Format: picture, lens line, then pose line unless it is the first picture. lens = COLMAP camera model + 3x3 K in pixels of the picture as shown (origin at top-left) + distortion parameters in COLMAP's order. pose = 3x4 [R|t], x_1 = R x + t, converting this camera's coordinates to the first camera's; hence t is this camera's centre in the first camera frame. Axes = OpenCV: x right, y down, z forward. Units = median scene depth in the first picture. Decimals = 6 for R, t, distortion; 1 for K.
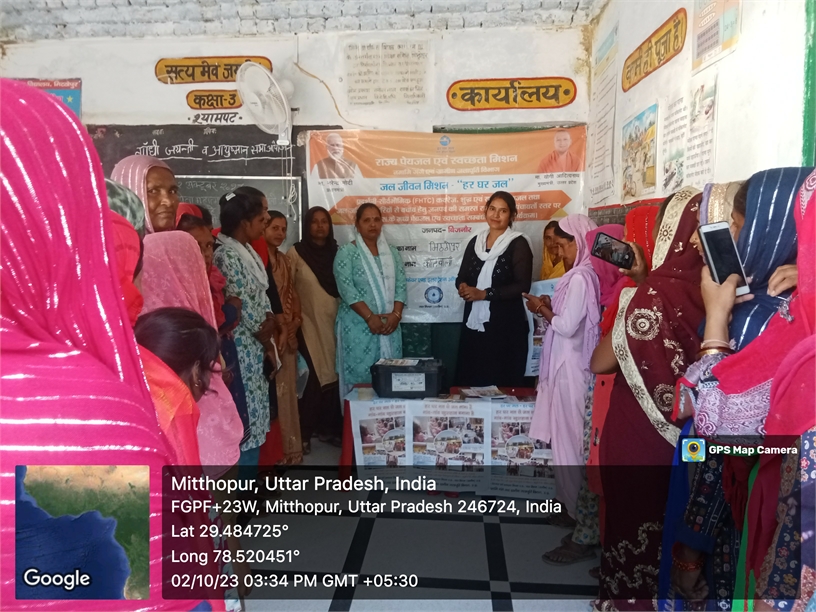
lens RADIAL K [[662.6, 0, 410.7], [0, 662.6, 313.4], [0, 0, 1]] dist [0.014617, -0.062923]
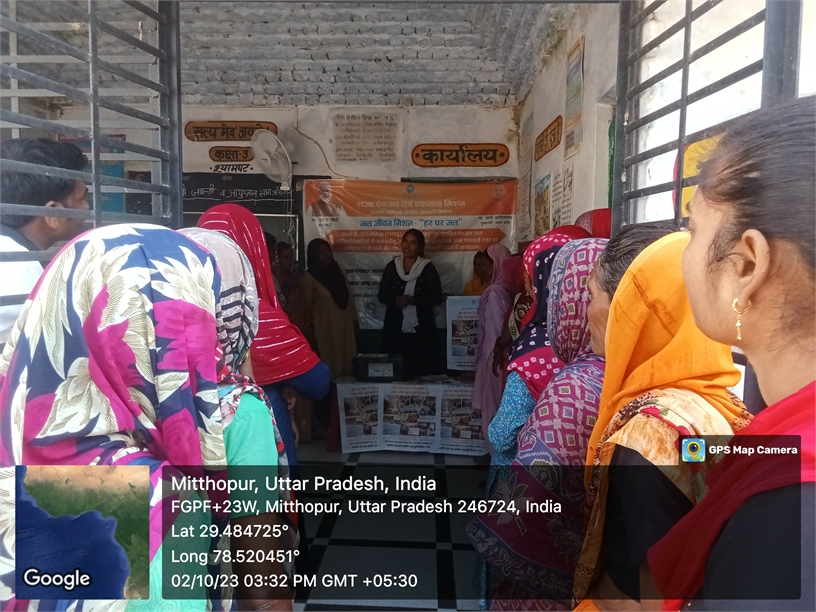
lens RADIAL K [[662.6, 0, 422.7], [0, 662.6, 324.3], [0, 0, 1]] dist [0.014617, -0.062923]
pose [[0.998435, 0.006784, 0.055506, 0.005823], [-0.005595, 0.999752, -0.021547, 0.035426], [-0.055638, 0.021203, 0.998226, -0.314545]]
